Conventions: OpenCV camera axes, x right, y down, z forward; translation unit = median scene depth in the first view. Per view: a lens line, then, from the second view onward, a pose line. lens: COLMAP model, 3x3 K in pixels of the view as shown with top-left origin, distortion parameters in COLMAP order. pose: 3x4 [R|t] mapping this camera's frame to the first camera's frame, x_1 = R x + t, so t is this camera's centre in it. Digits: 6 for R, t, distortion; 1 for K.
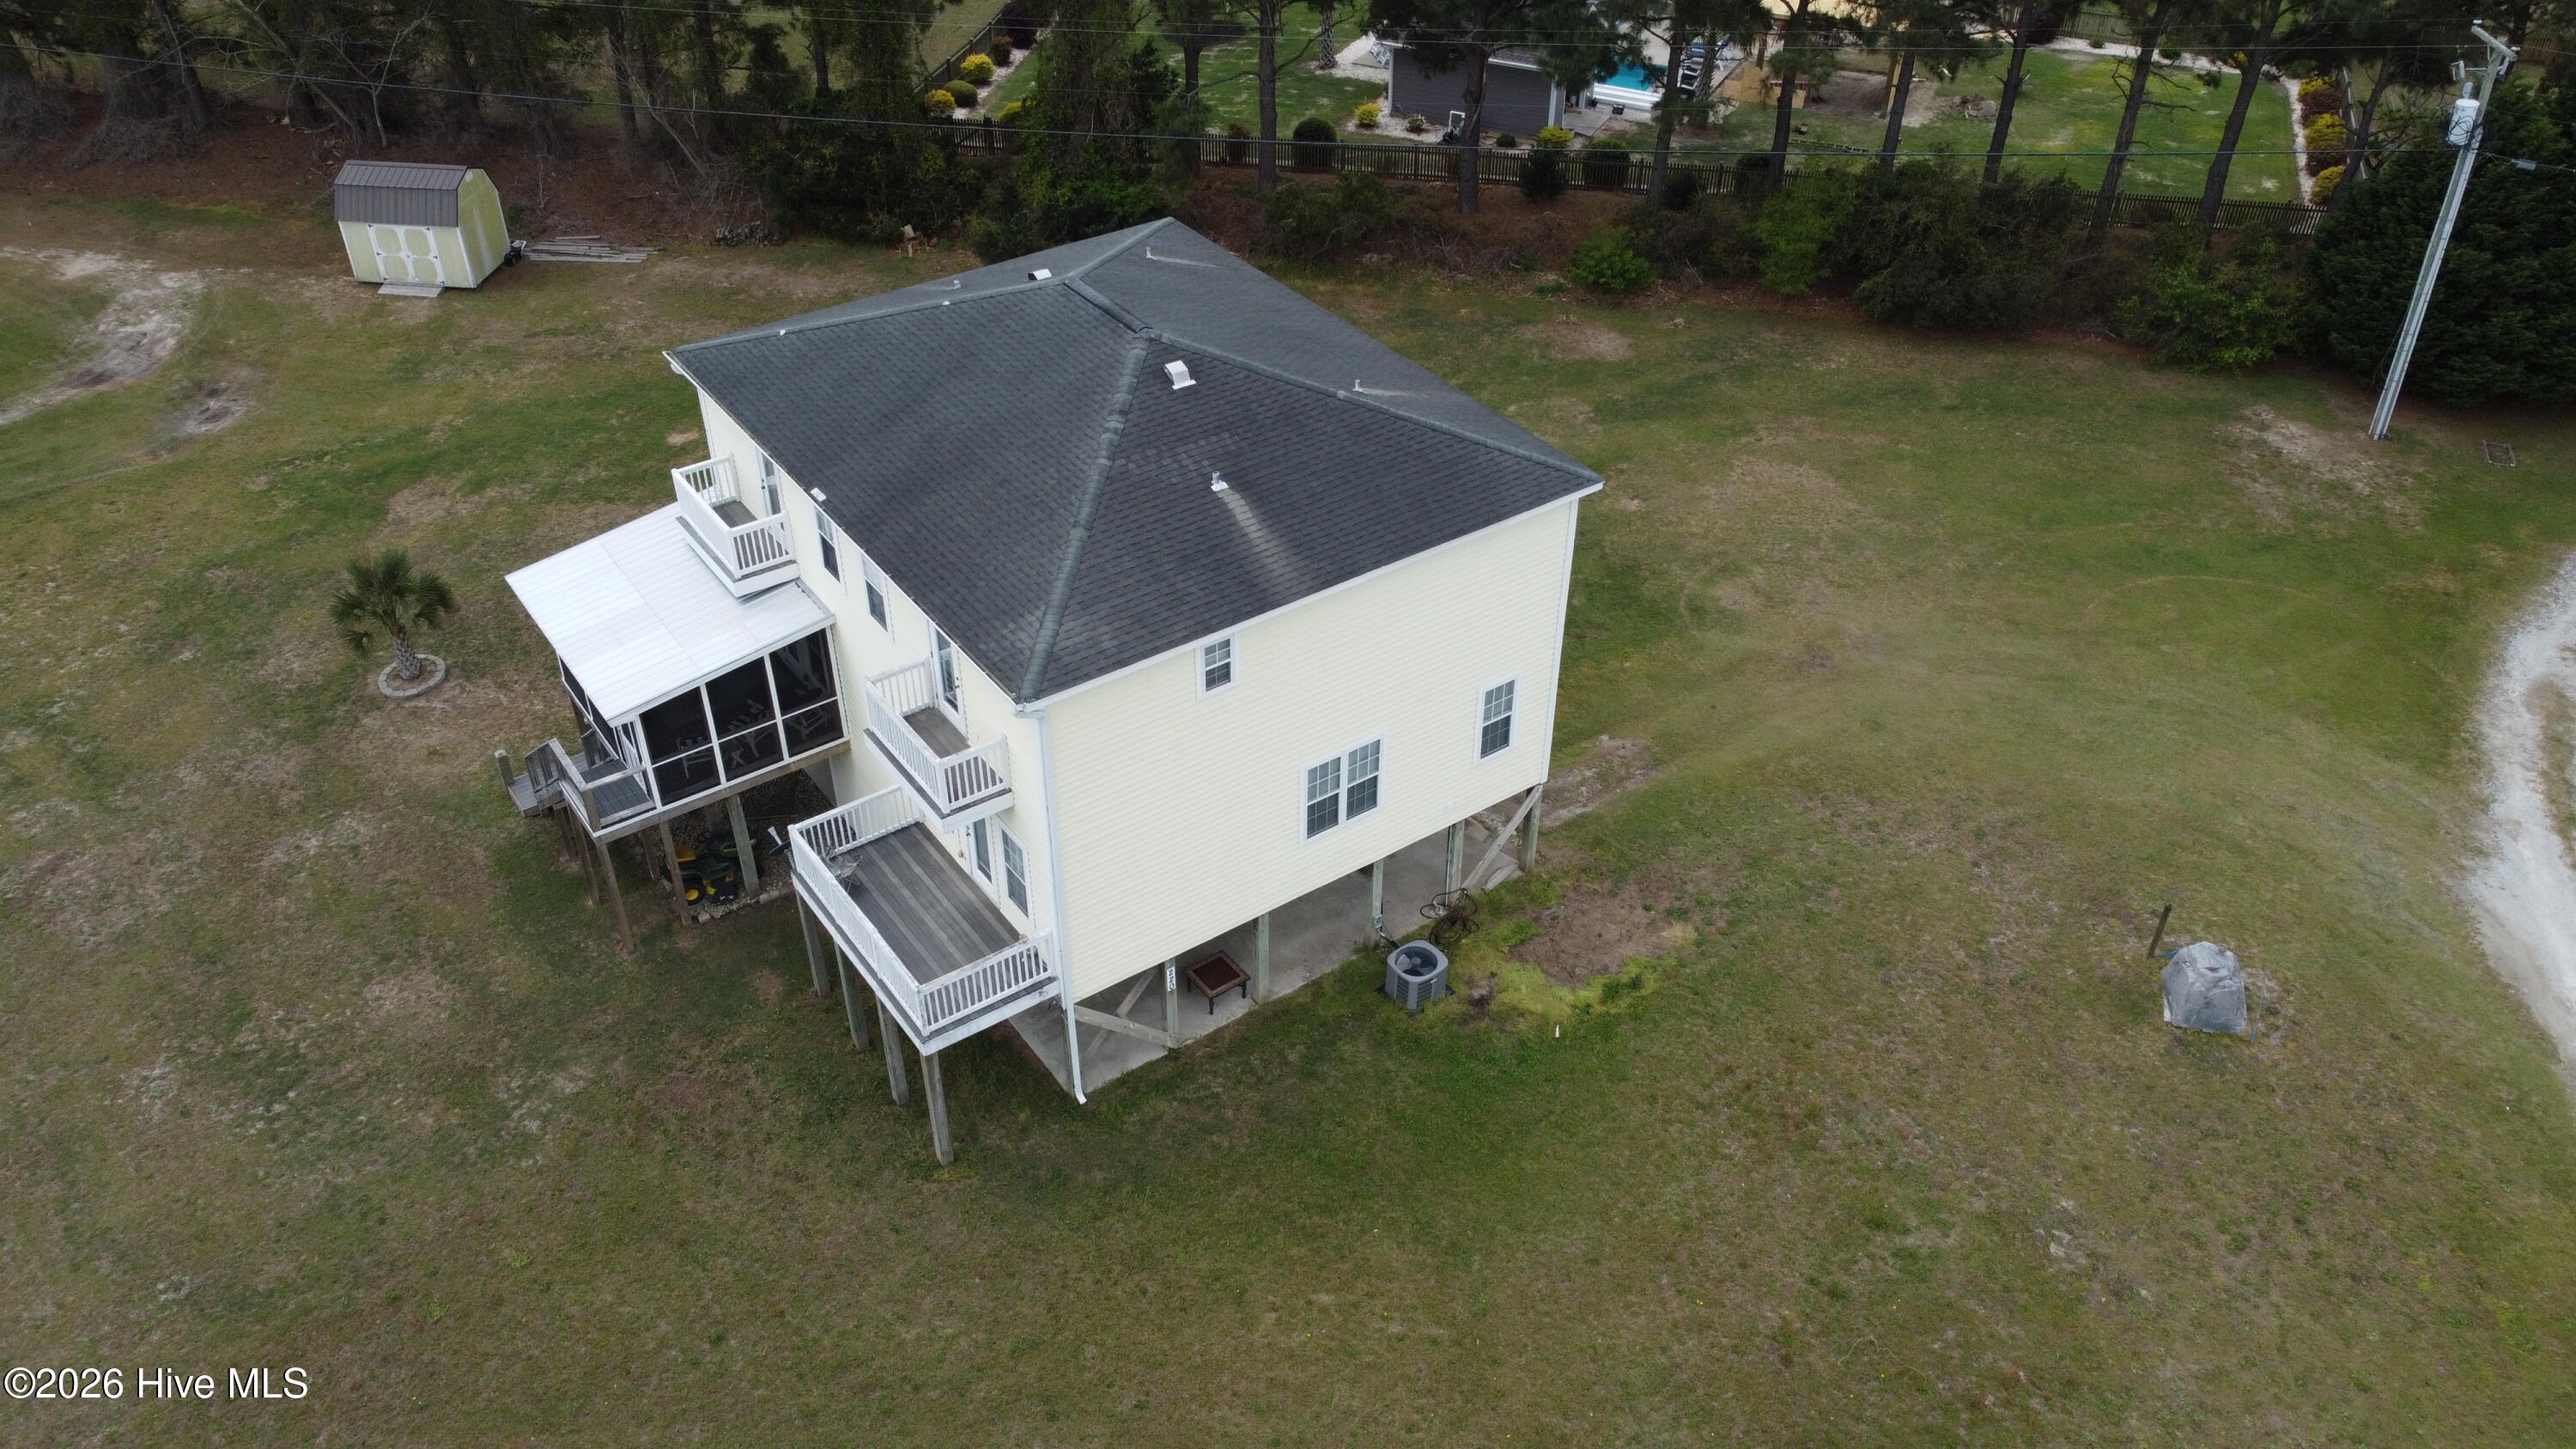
lens RADIAL K [[1944.9, 0, 1278.7], [0, 1944.9, 725.1], [0, 0, 1]] dist [0.006730, -0.014429]
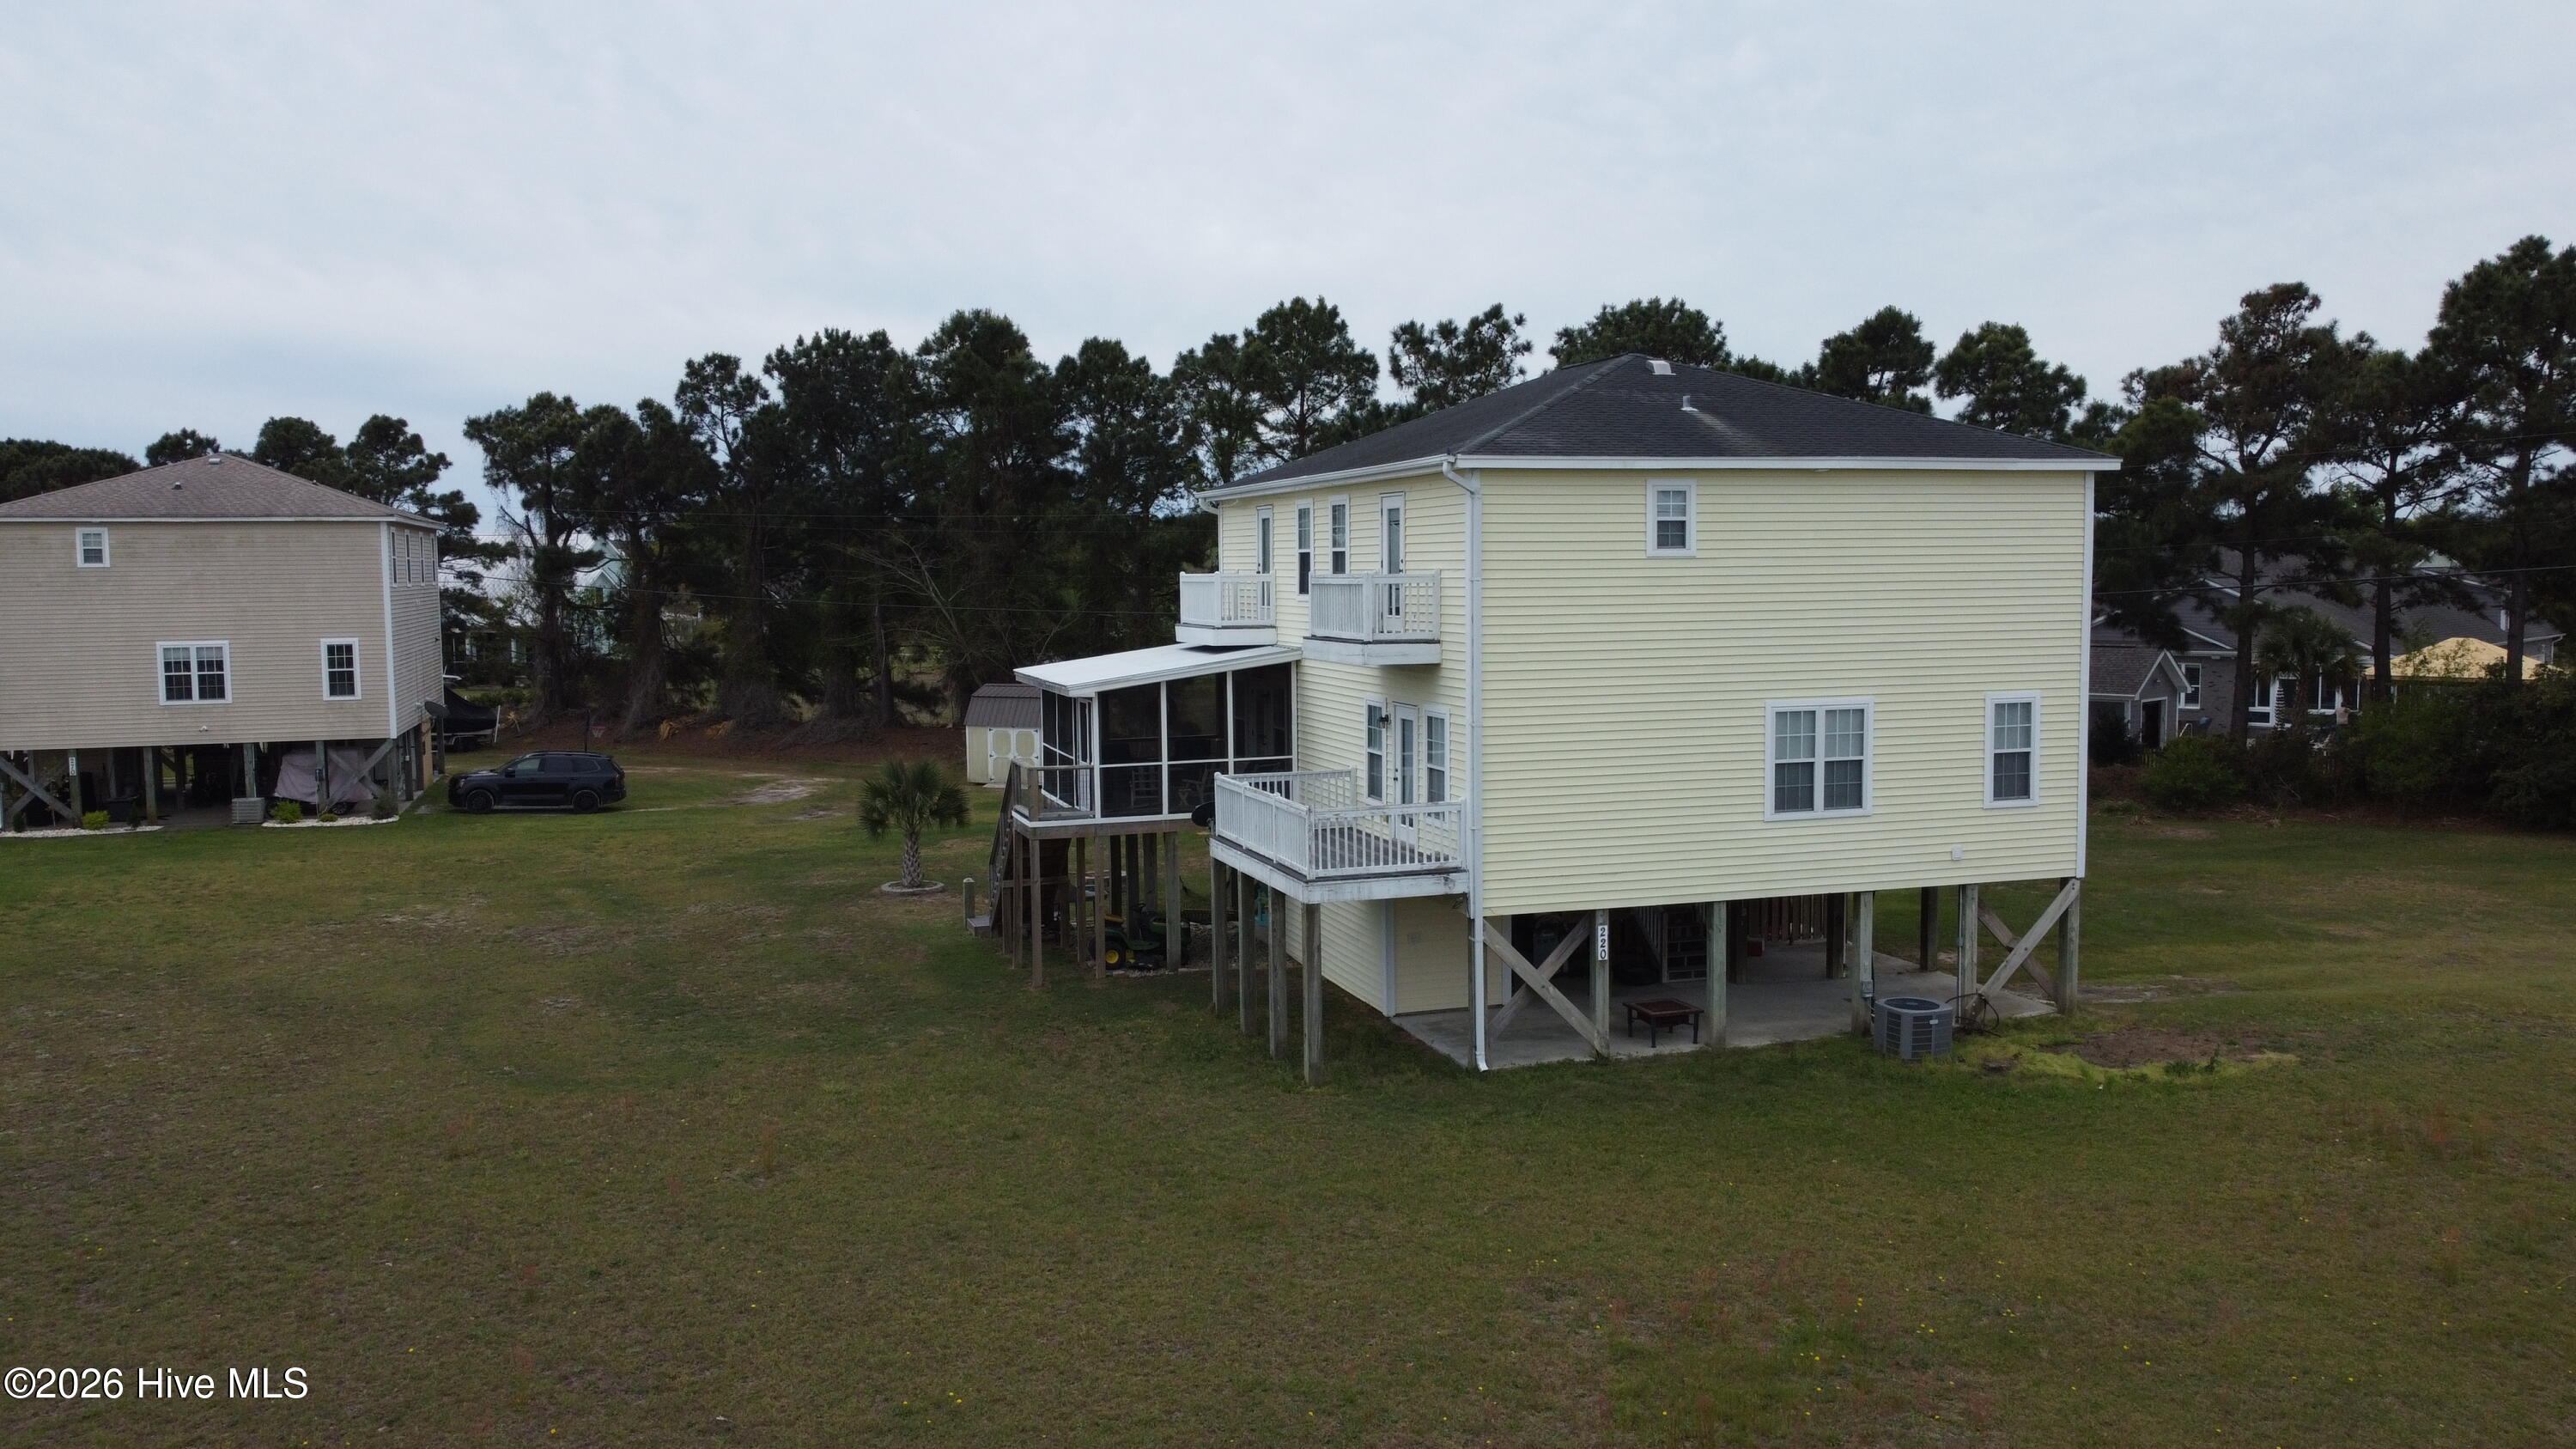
lens RADIAL K [[1944.9, 0, 1274.4], [0, 1944.9, 735.4], [0, 0, 1]] dist [0.006730, -0.014429]
pose [[0.951997, 0.013898, -0.305792, 0.060428], [-0.174211, 0.846007, -0.503908, 0.455855], [0.251699, 0.532991, 0.807817, 0.199004]]
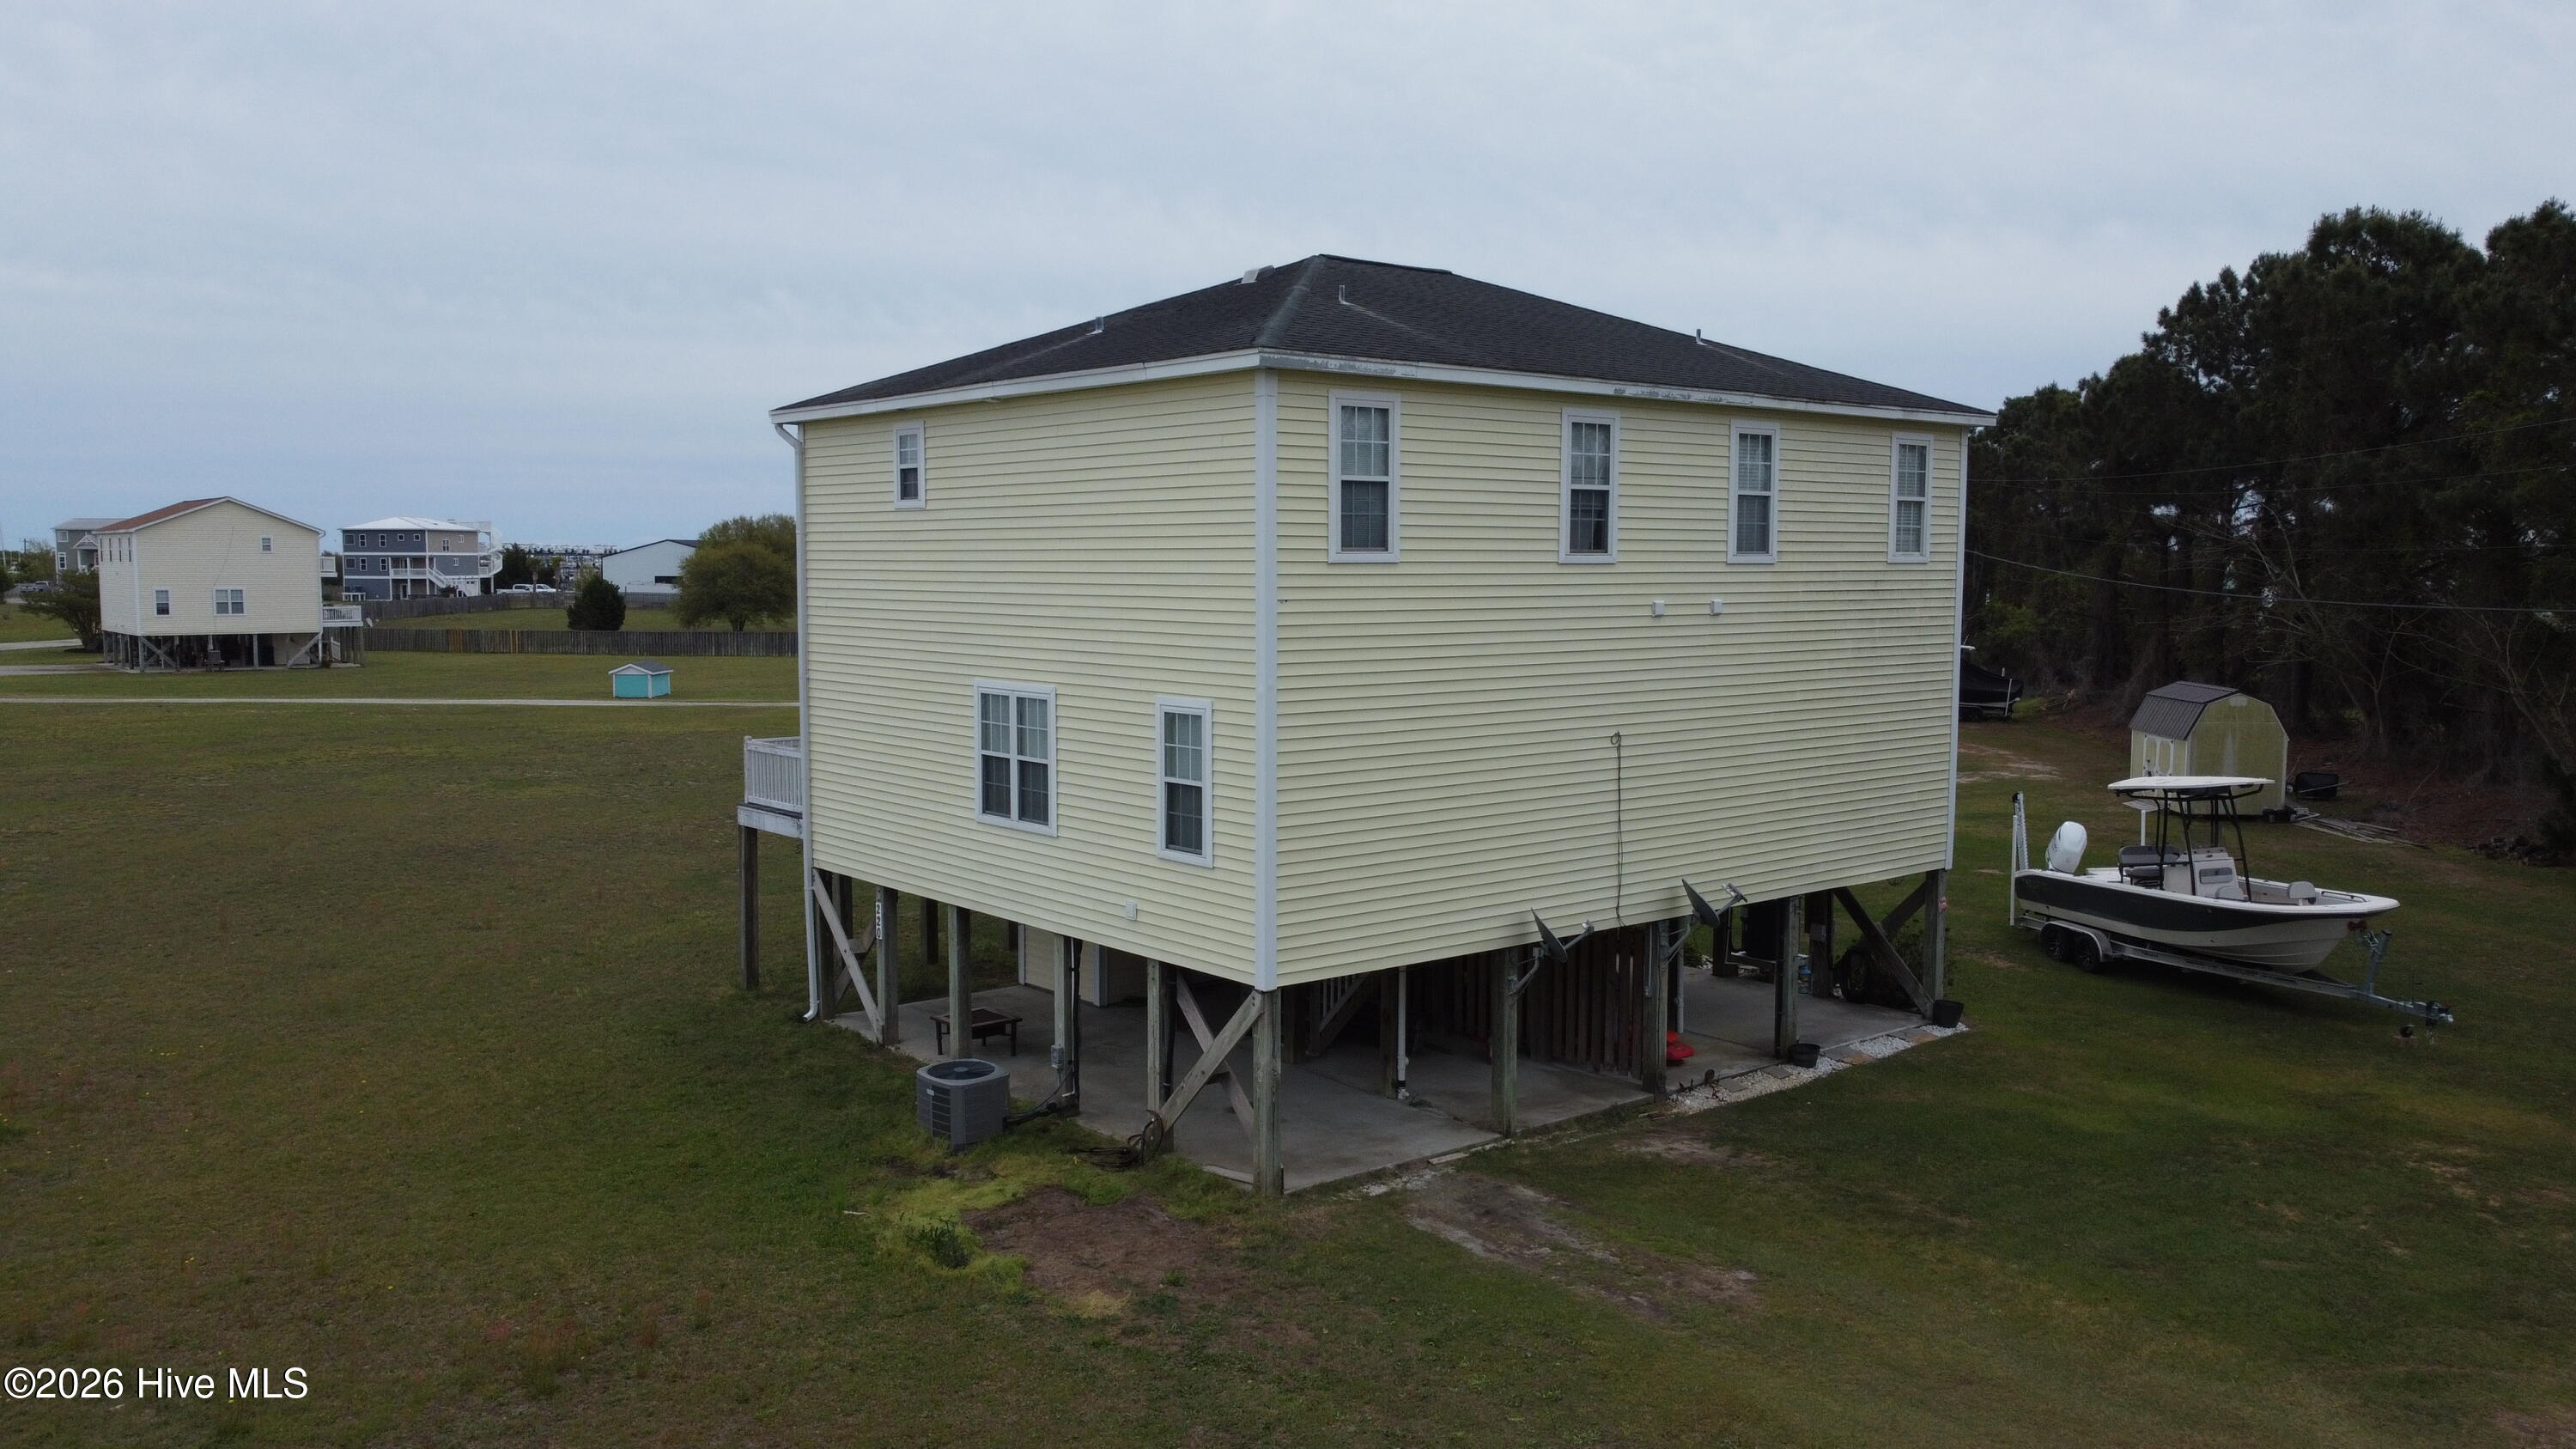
lens RADIAL K [[1944.9, 0, 1276.0], [0, 1944.9, 725.2], [0, 0, 1]] dist [0.006730, -0.014429]
pose [[0.077386, 0.081957, -0.993627, 0.671193], [-0.602349, 0.798009, 0.018910, -0.043210], [0.794473, 0.597047, 0.111122, 0.886912]]
